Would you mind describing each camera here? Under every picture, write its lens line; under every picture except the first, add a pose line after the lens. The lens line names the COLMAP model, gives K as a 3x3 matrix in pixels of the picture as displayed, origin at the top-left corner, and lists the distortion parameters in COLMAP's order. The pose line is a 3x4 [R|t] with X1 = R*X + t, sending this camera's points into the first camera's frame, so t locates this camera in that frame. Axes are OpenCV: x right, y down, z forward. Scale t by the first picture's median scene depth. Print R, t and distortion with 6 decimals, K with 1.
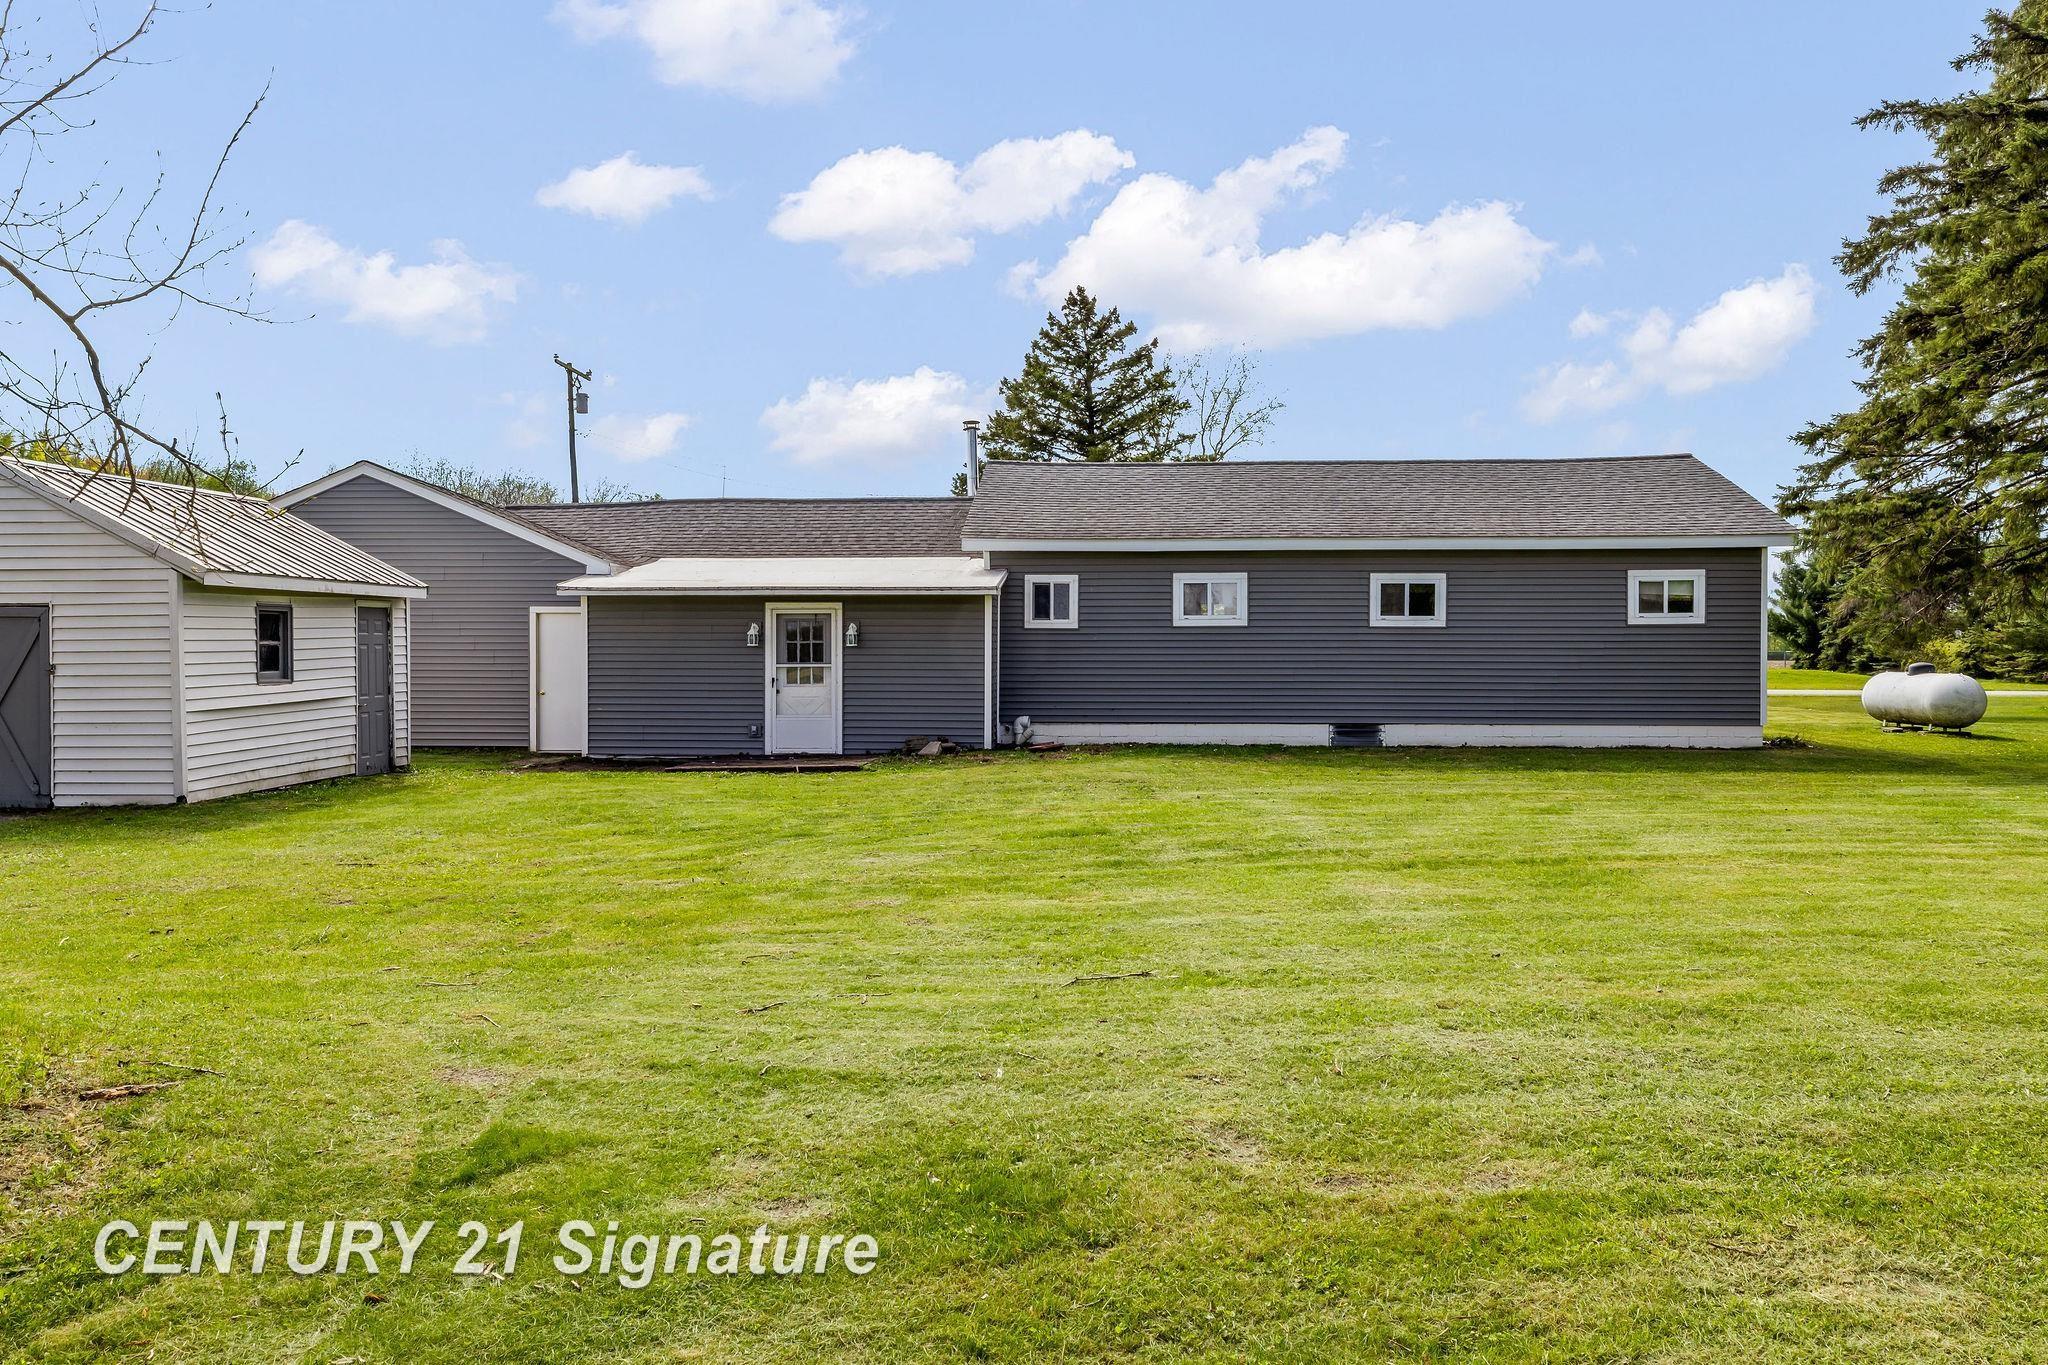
lens RADIAL K [[1443.6, 0, 1051.9], [0, 1443.6, 681.8], [0, 0, 1]] dist [0.000754, 0.003736]
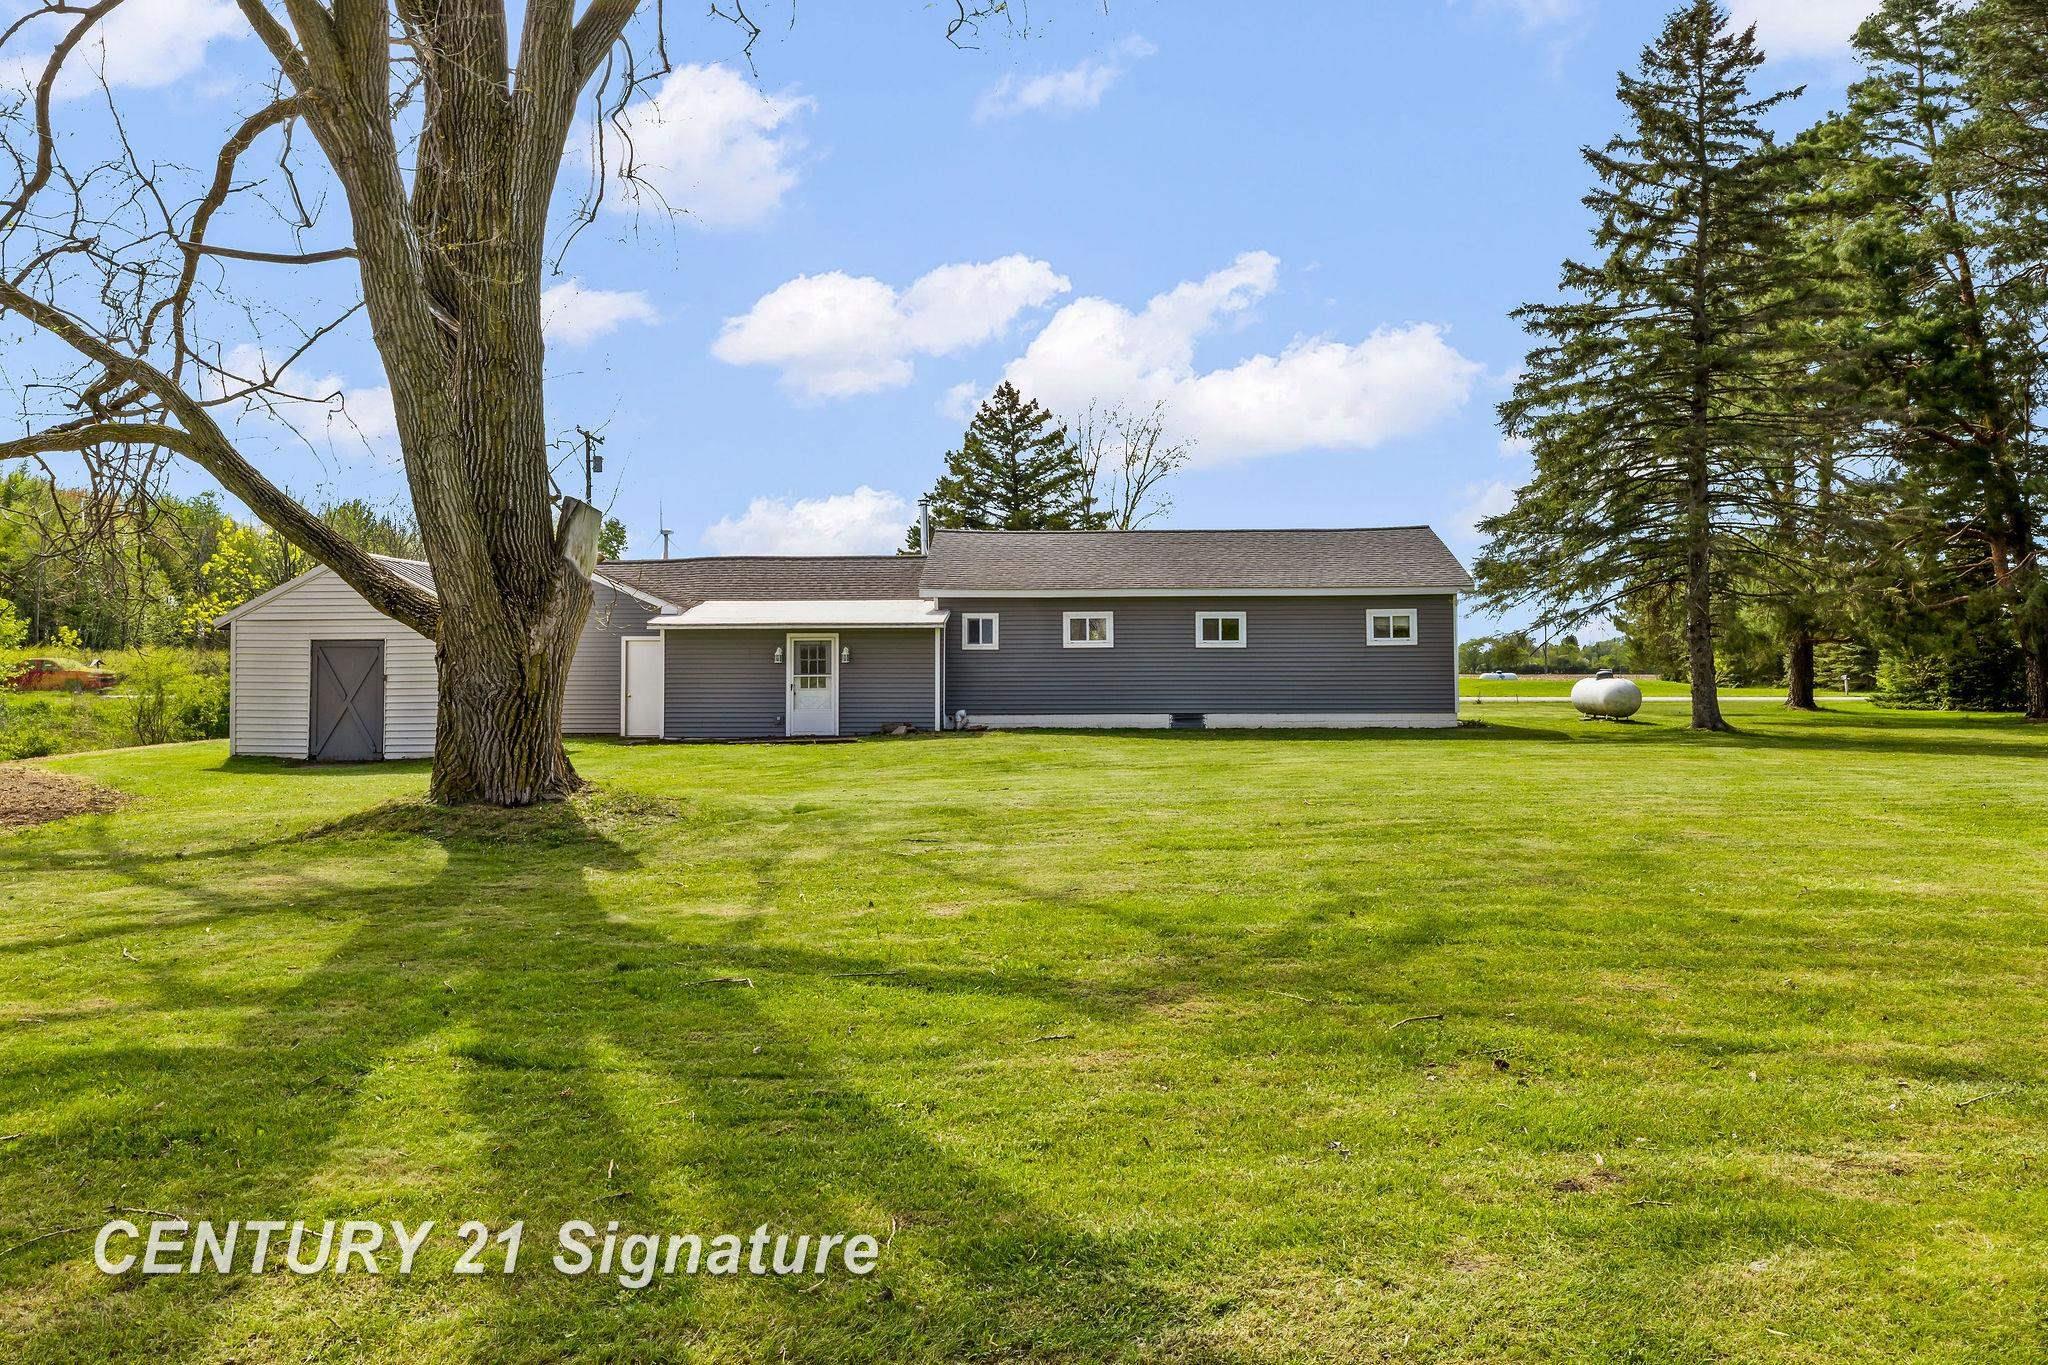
lens RADIAL K [[1478.2, 0, 1068.9], [0, 1478.2, 625.6], [0, 0, 1]] dist [0.002012, 0.001123]
pose [[0.998833, -0.003970, 0.048124, 0.017928], [0.006420, 0.998686, -0.050848, 0.015994], [-0.047859, 0.051097, 0.997546, -0.525574]]
